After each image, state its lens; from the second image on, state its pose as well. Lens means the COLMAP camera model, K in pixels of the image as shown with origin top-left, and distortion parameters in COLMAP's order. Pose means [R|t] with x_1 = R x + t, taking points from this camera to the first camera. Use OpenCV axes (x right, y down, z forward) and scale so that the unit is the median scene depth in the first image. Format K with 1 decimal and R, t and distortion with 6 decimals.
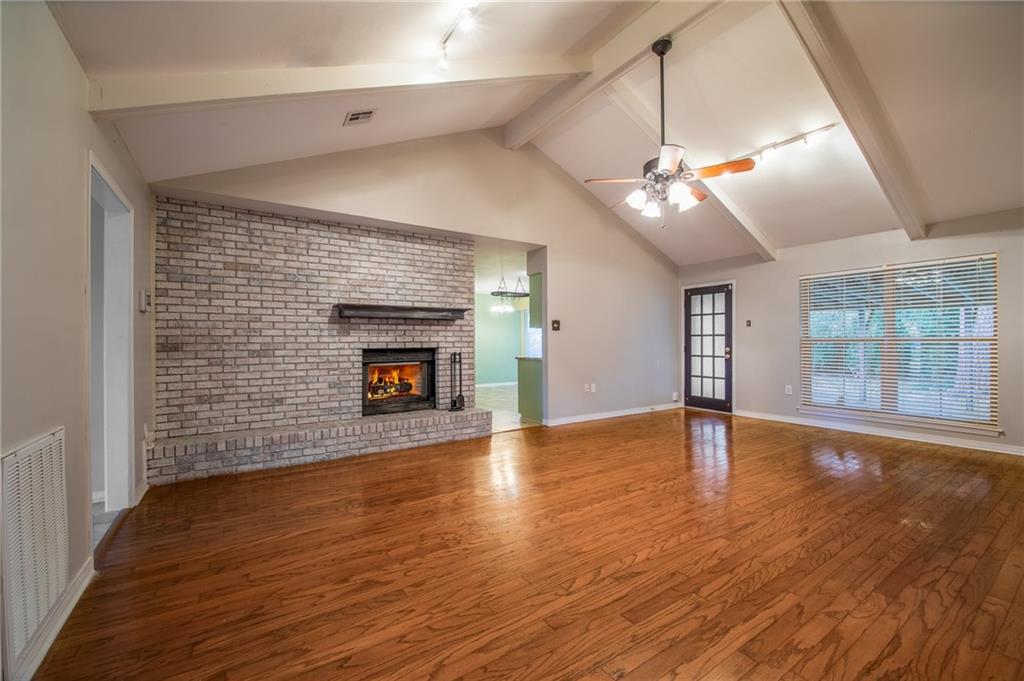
lens RADIAL K [[422.4, 0, 511.0], [0, 422.4, 347.8], [0, 0, 1]] dist [0.001281, -0.000241]
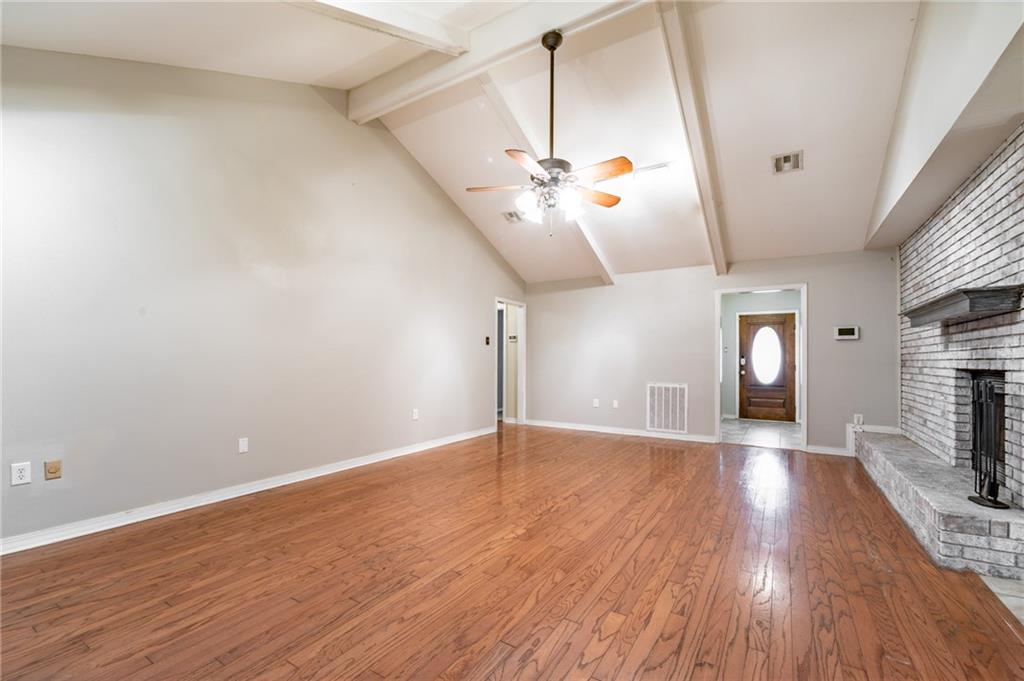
lens RADIAL K [[422.4, 0, 511.0], [0, 422.4, 347.8], [0, 0, 1]] dist [0.001281, -0.000241]
pose [[-0.915684, -0.013007, -0.401689, 0.816104], [-0.009289, 0.999894, -0.011202, -0.023791], [0.401792, -0.006526, -0.915708, 1.812293]]
